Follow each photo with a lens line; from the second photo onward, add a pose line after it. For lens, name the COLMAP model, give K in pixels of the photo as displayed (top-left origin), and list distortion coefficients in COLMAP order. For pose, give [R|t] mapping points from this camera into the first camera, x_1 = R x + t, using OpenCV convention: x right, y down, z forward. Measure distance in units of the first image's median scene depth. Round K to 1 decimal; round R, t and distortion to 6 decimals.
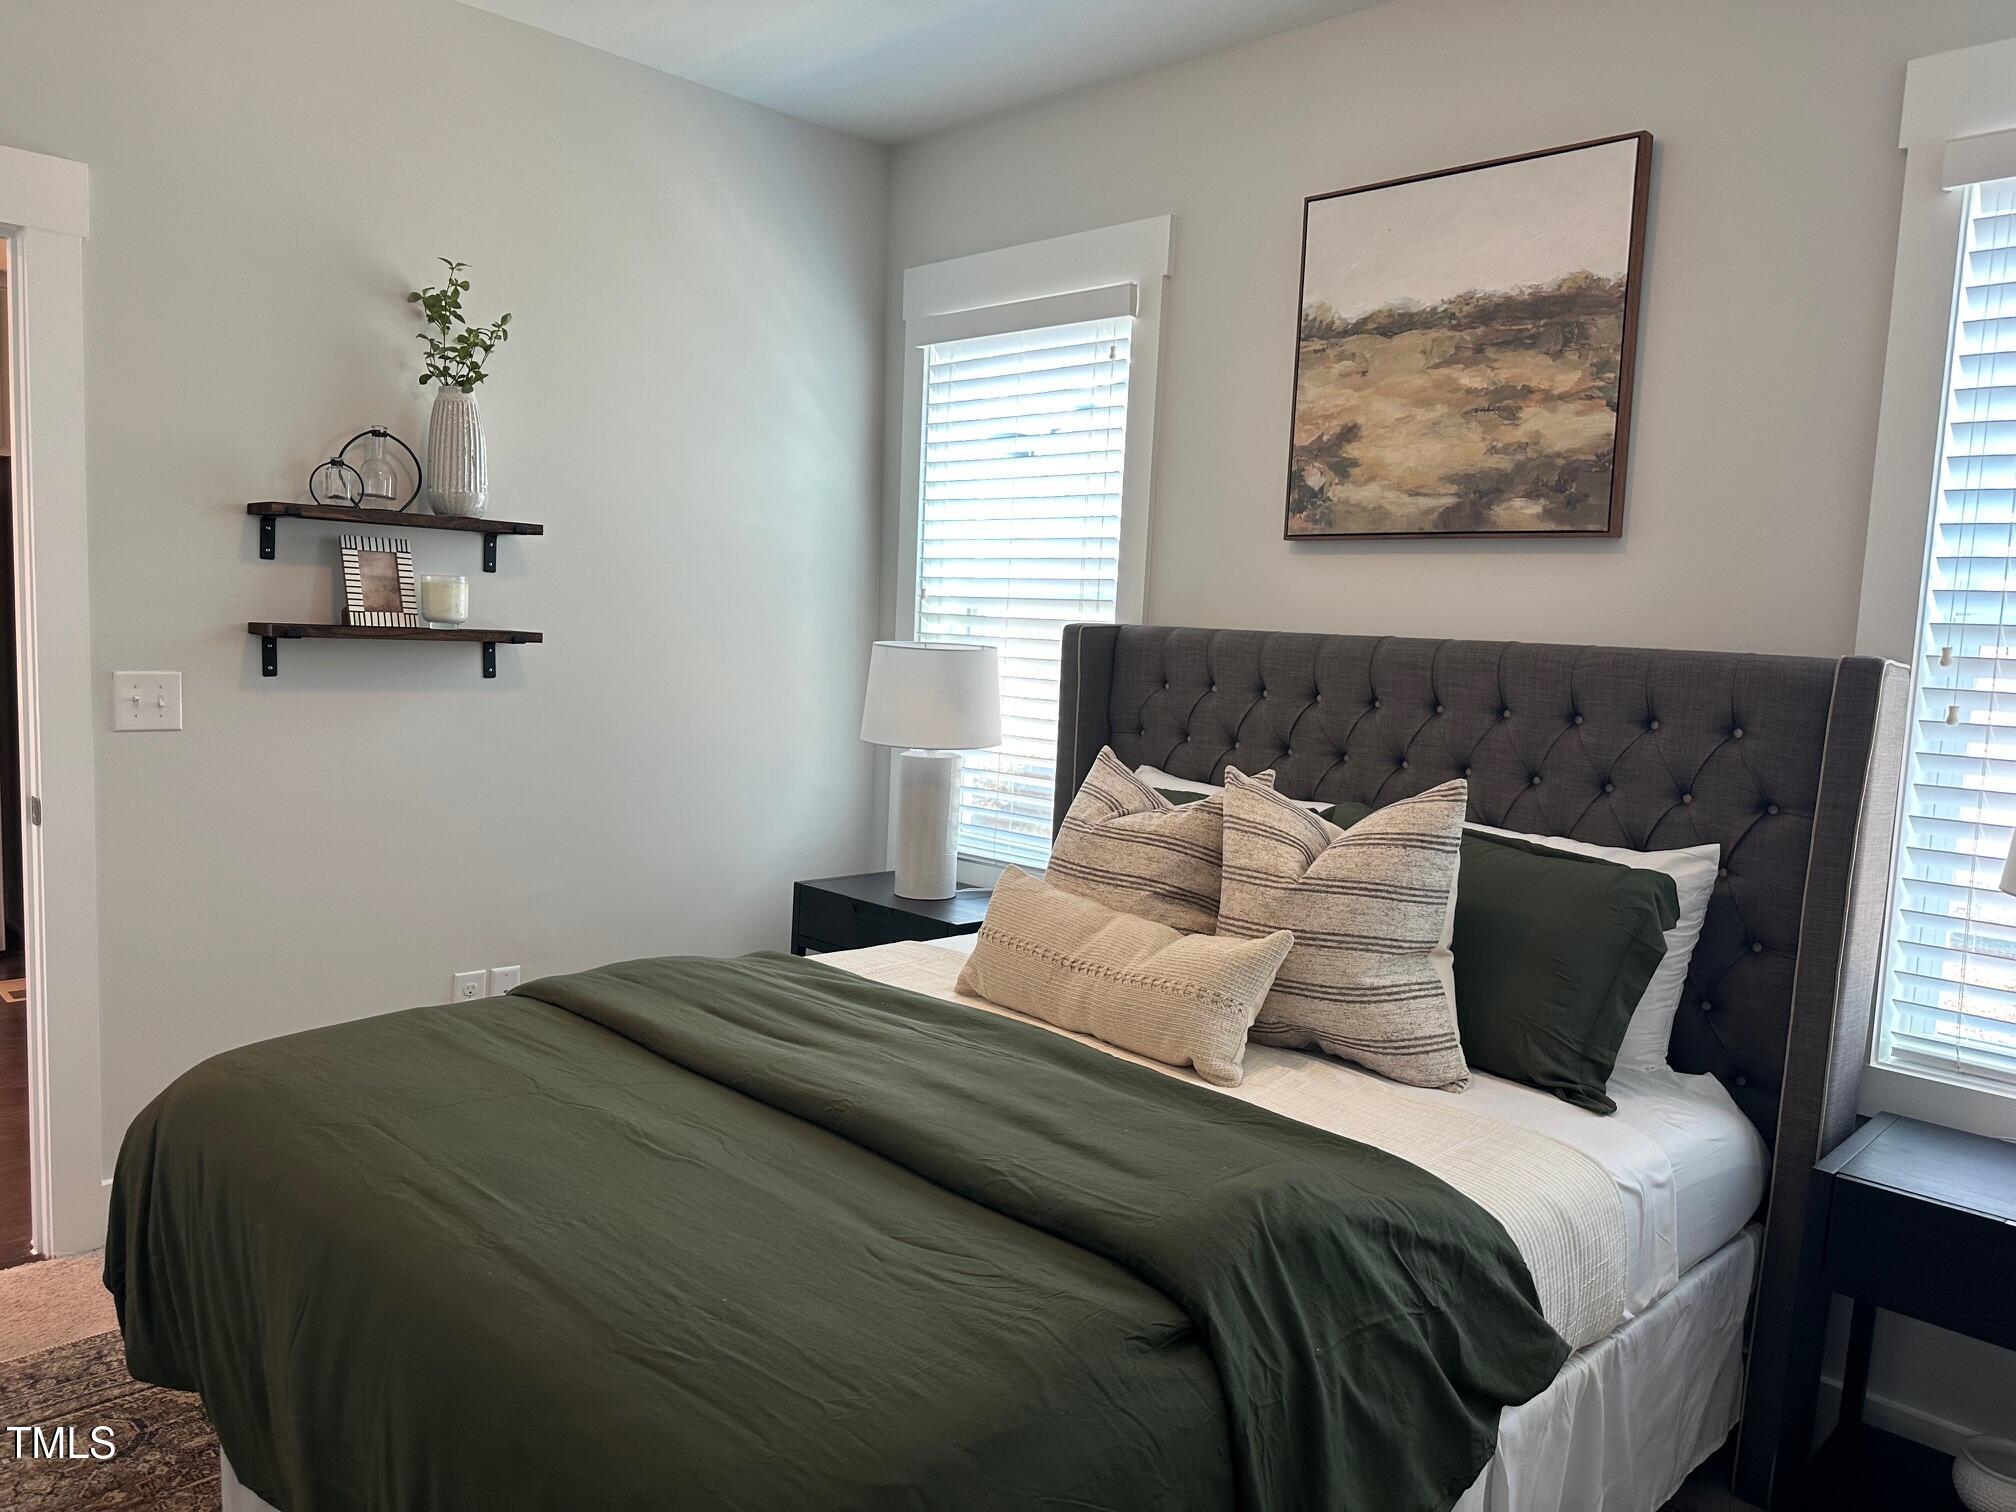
lens RADIAL K [[1439.9, 0, 984.8], [0, 1439.9, 761.5], [0, 0, 1]] dist [0.102324, -0.192729]
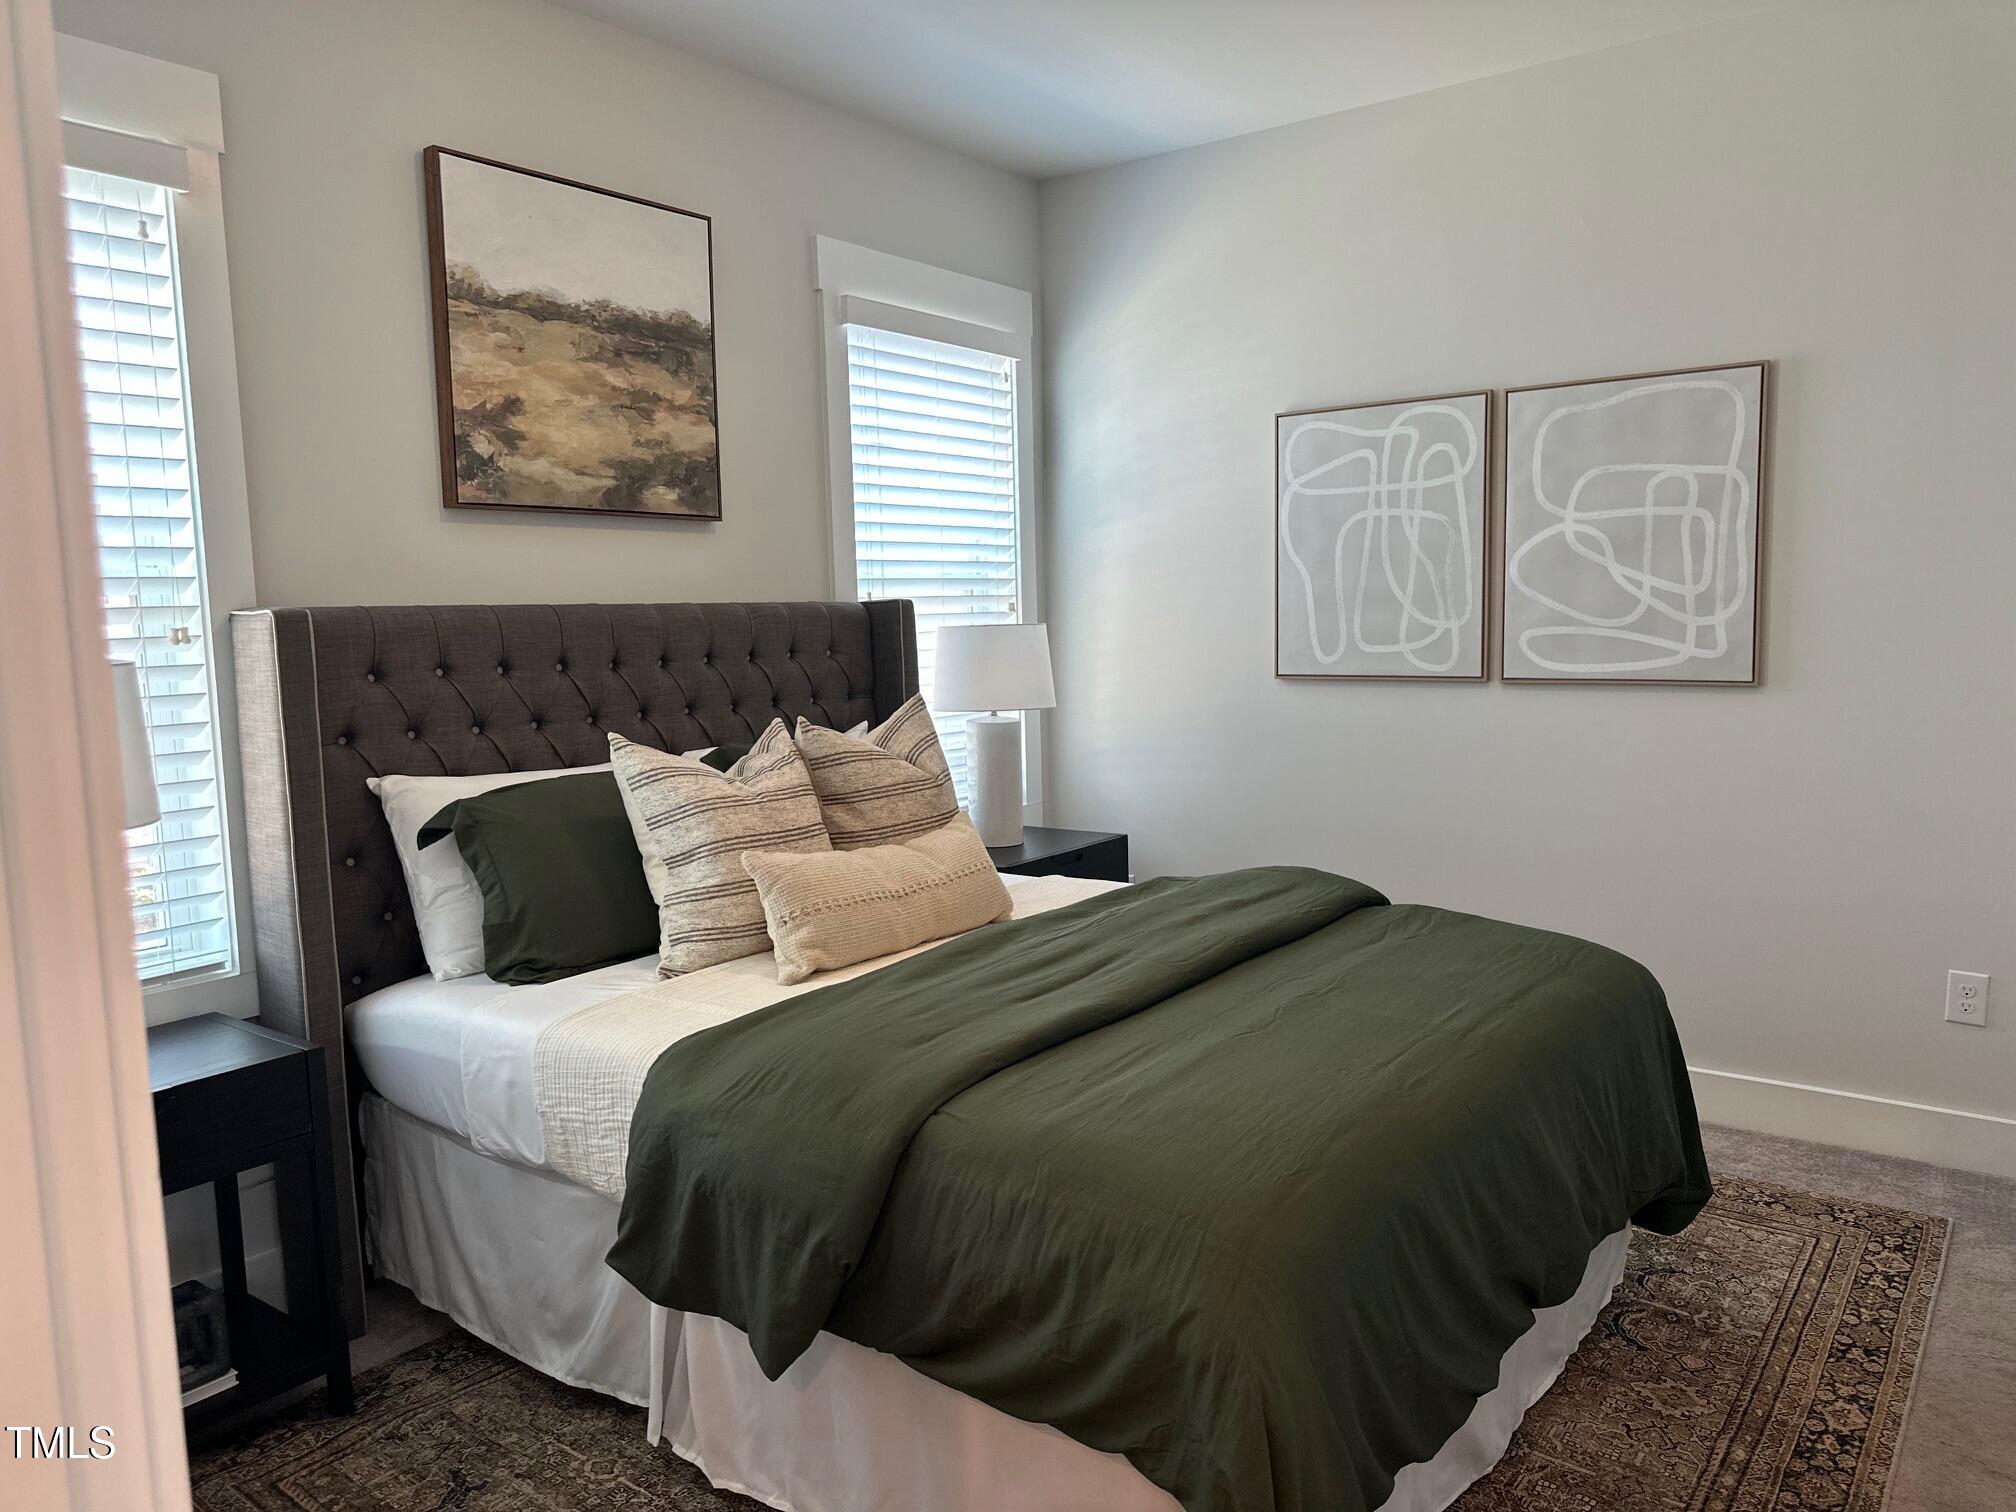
lens RADIAL K [[1439.9, 0, 984.8], [0, 1439.9, 761.5], [0, 0, 1]] dist [0.102324, -0.192729]
pose [[-0.123070, -0.143492, 0.981969, -0.871727], [0.116476, 0.980564, 0.157884, -0.110424], [-0.985539, 0.133807, -0.103965, 0.860548]]
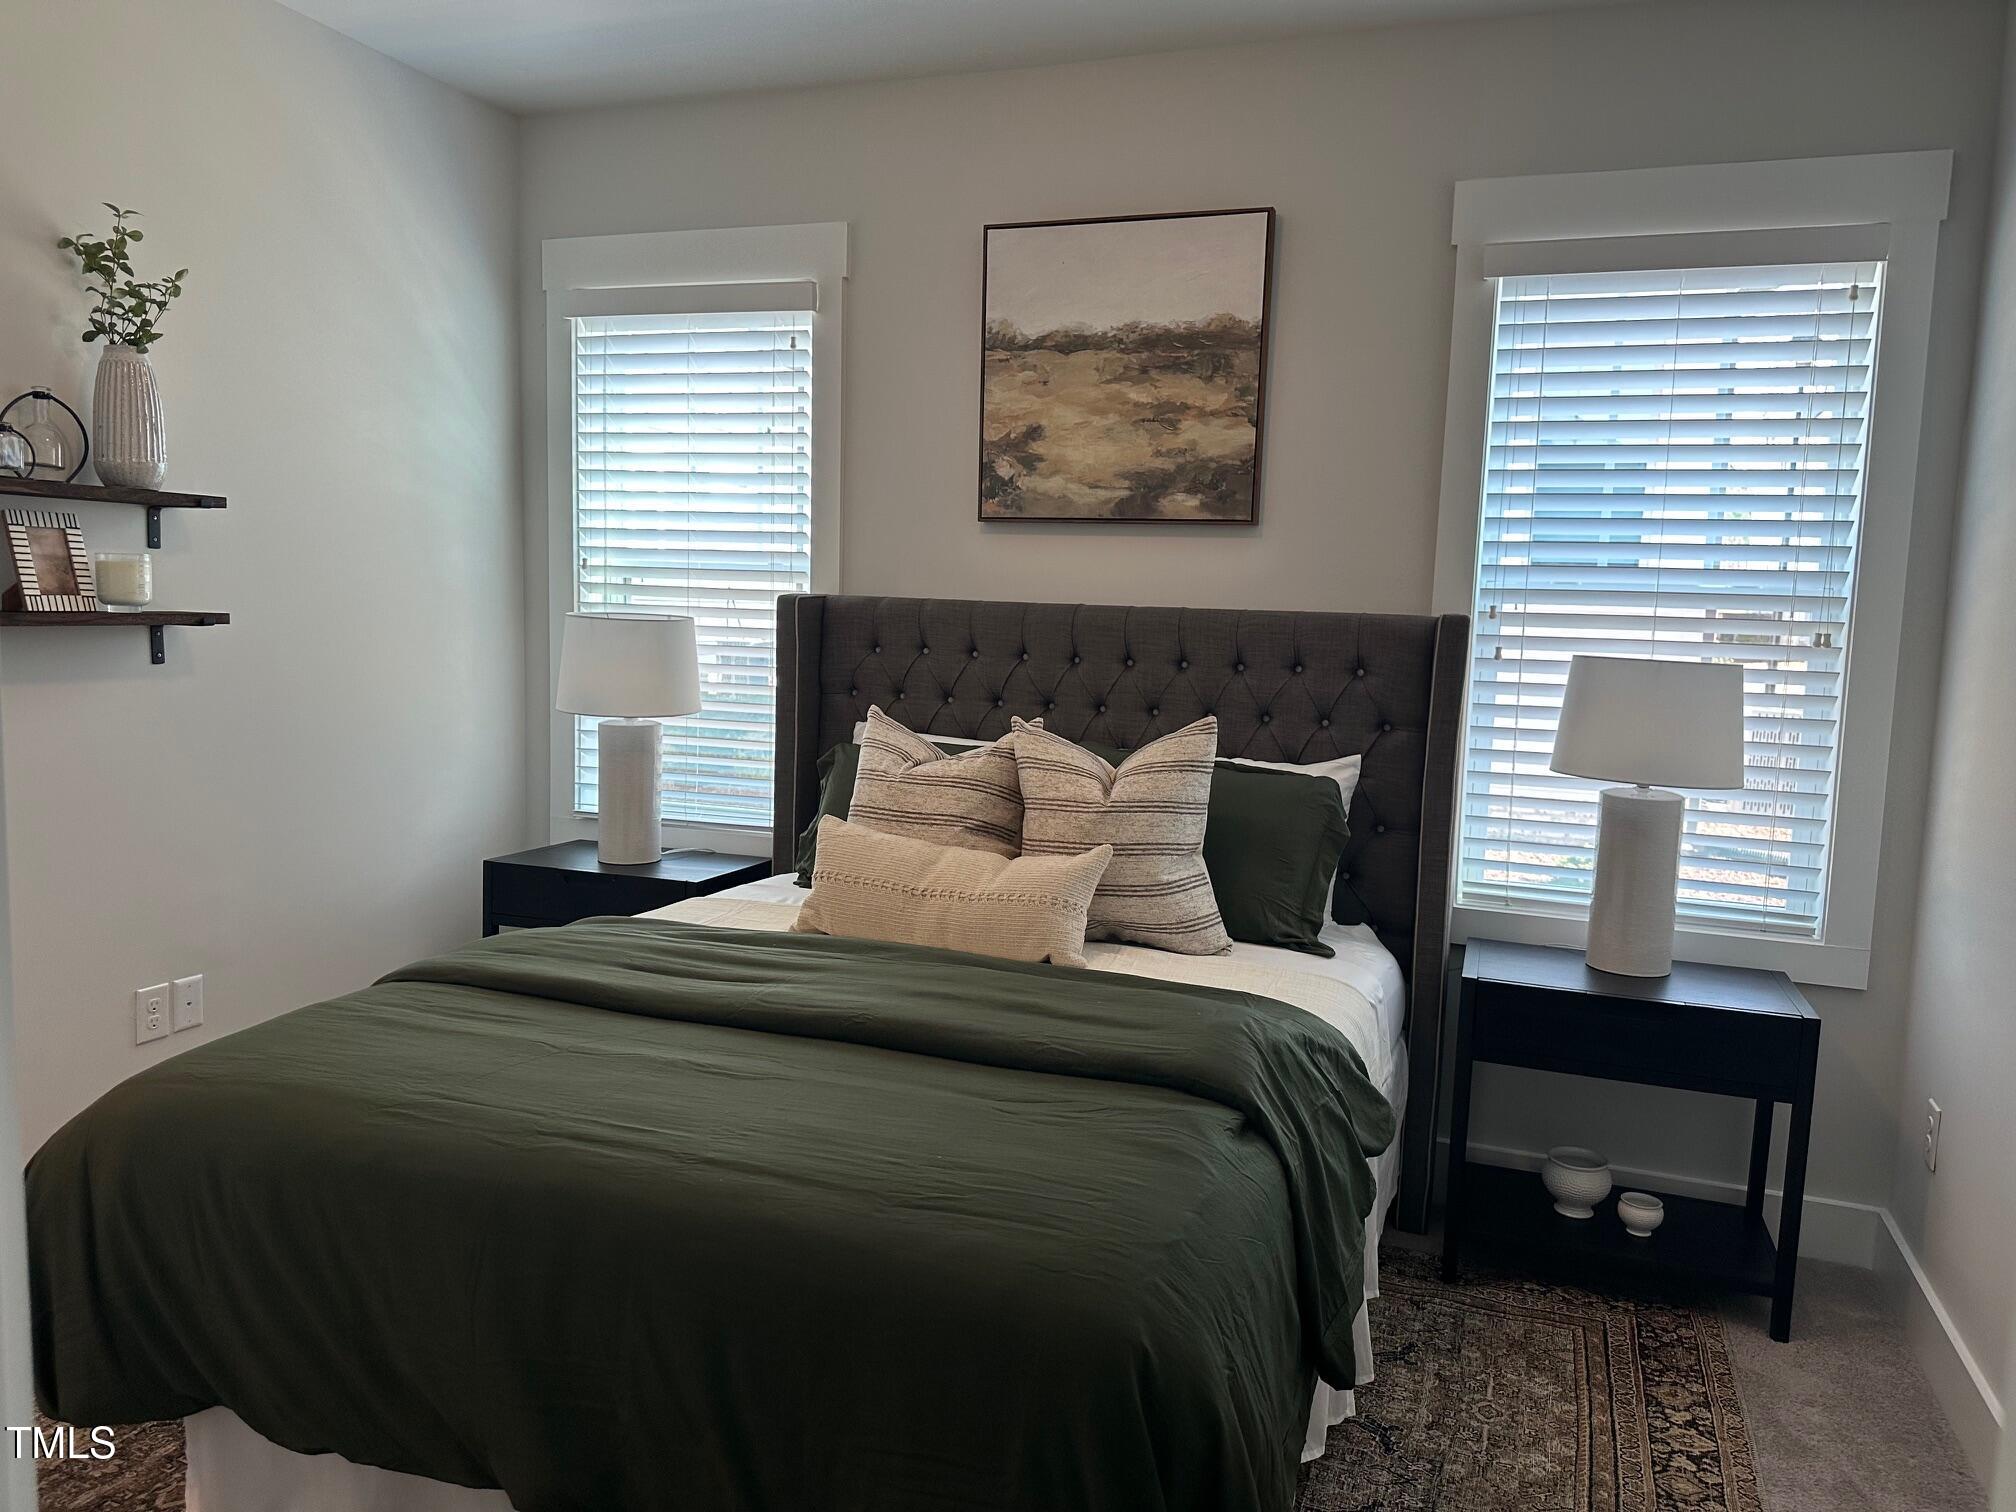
lens RADIAL K [[1437.6, 0, 1008.0], [0, 1437.6, 756.0], [0, 0, 1]] dist [0.120908, -0.174093]
pose [[0.906216, -0.063308, 0.418048, -0.295866], [0.051428, 0.997890, 0.039636, -0.010572], [-0.419675, -0.014420, 0.907560, -0.072337]]
